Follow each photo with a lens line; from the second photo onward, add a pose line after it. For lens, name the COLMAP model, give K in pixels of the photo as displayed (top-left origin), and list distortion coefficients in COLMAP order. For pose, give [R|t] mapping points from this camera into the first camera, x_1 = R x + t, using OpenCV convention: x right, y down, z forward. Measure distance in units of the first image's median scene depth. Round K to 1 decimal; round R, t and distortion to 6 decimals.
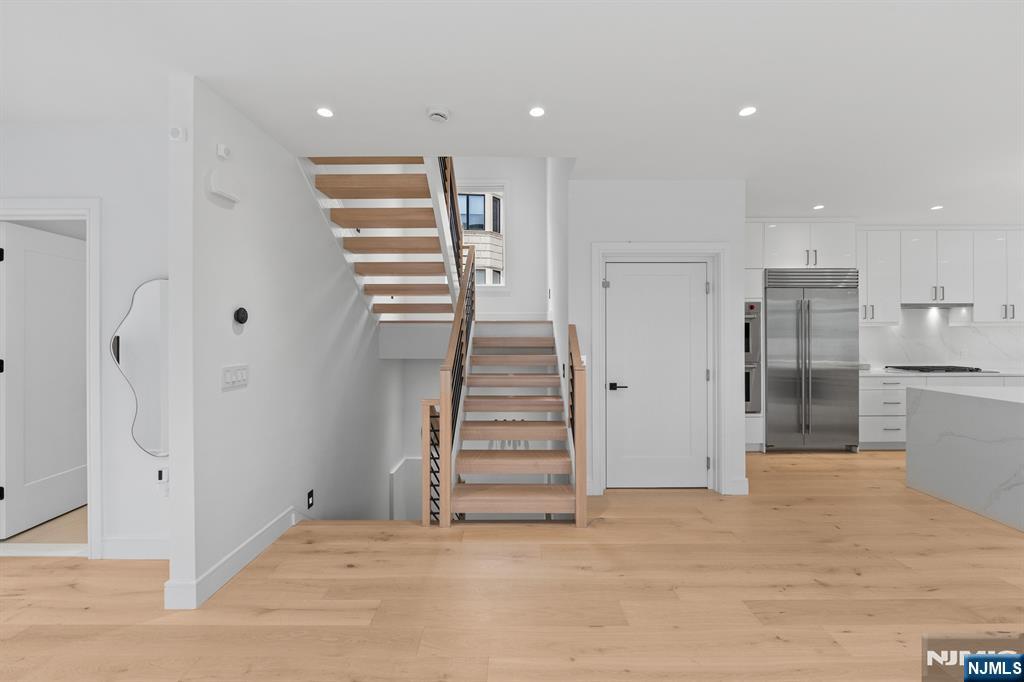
lens RADIAL K [[404.8, 0, 509.9], [0, 404.8, 335.1], [0, 0, 1]] dist [0.000610, 0.000525]
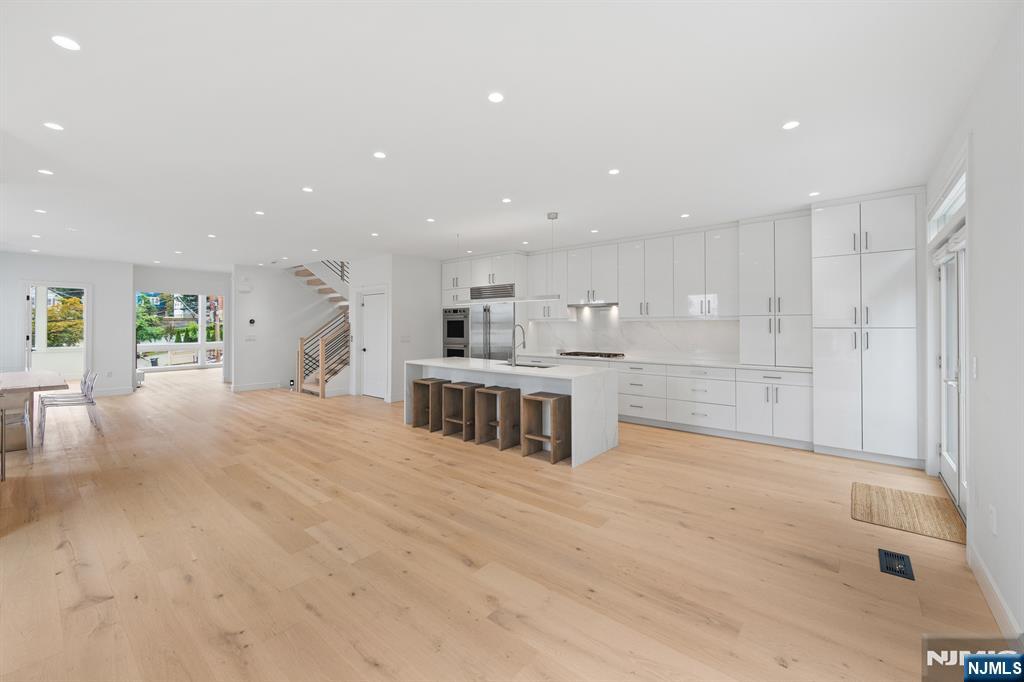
lens RADIAL K [[404.8, 0, 514.8], [0, 404.8, 324.4], [0, 0, 1]] dist [0.000610, 0.000525]
pose [[0.761370, -0.001645, -0.648315, 1.705931], [-0.007928, 0.999898, -0.011847, 0.005278], [0.648269, 0.014160, 0.761280, -0.133668]]
